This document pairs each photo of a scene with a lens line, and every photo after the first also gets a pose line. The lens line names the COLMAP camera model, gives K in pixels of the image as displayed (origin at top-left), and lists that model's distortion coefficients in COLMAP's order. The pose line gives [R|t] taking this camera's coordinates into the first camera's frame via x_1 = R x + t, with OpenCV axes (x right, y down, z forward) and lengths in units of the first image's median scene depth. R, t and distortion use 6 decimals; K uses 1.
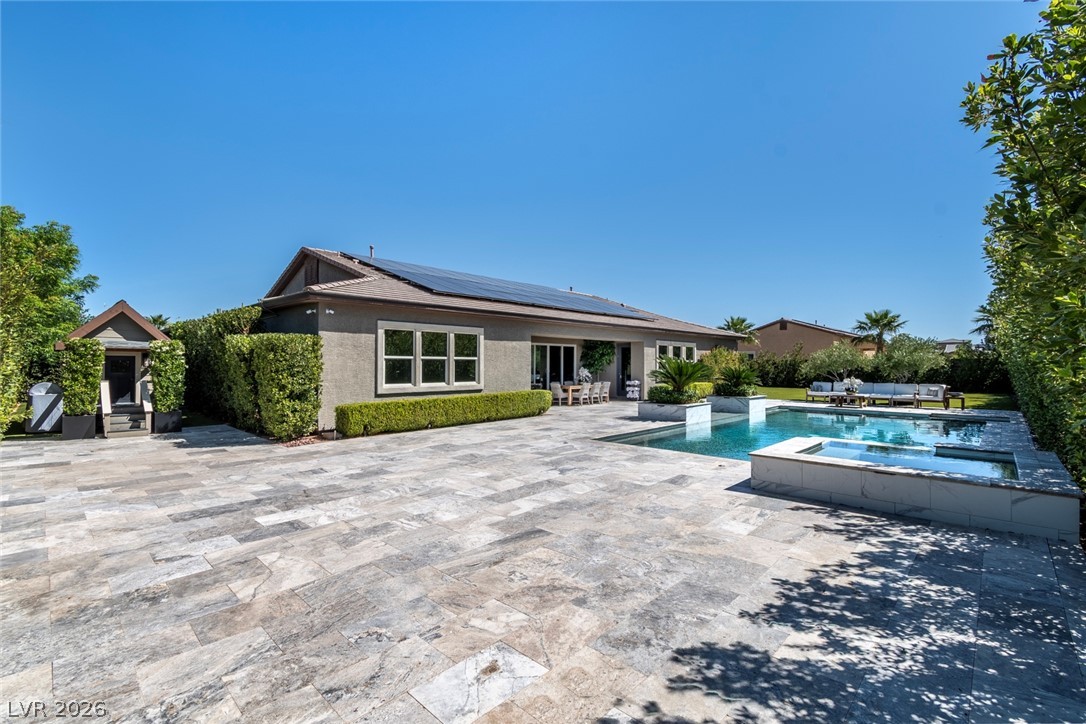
lens RADIAL K [[478.0, 0, 536.8], [0, 478.0, 365.5], [0, 0, 1]] dist [0.008137, -0.004127]
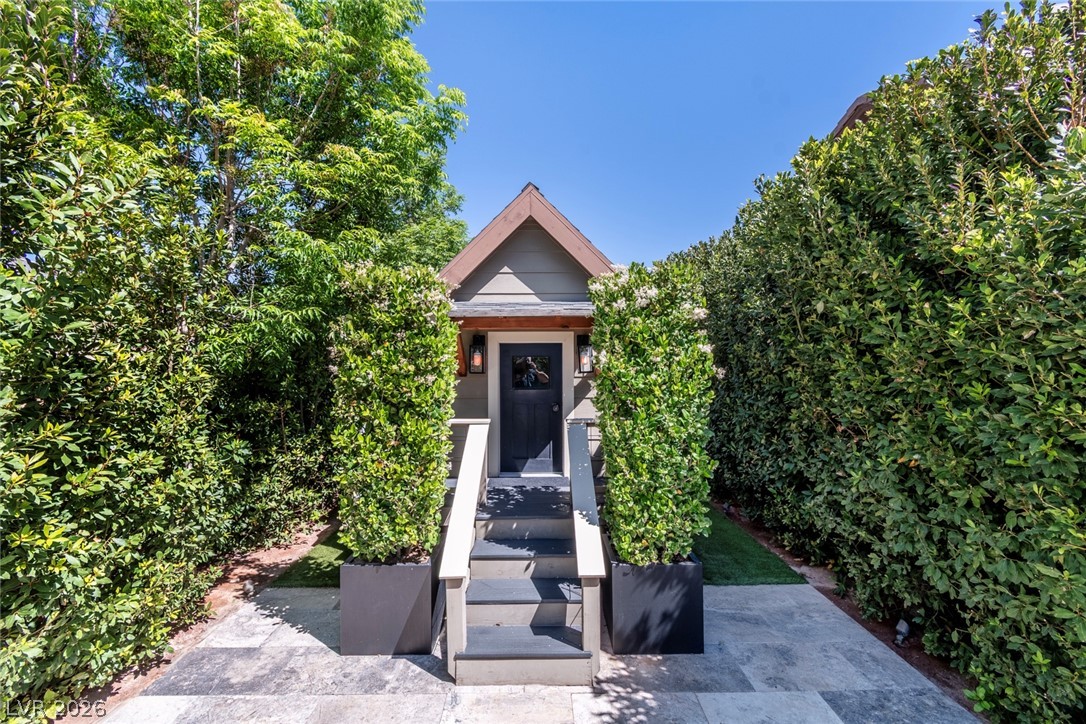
lens RADIAL K [[478.0, 0, 542.5], [0, 478.0, 365.1], [0, 0, 1]] dist [0.008137, -0.004127]
pose [[0.706054, -0.012507, -0.708047, -0.646456], [0.008954, 0.999922, -0.008734, -0.000220], [0.708101, -0.000173, 0.706111, 0.802798]]
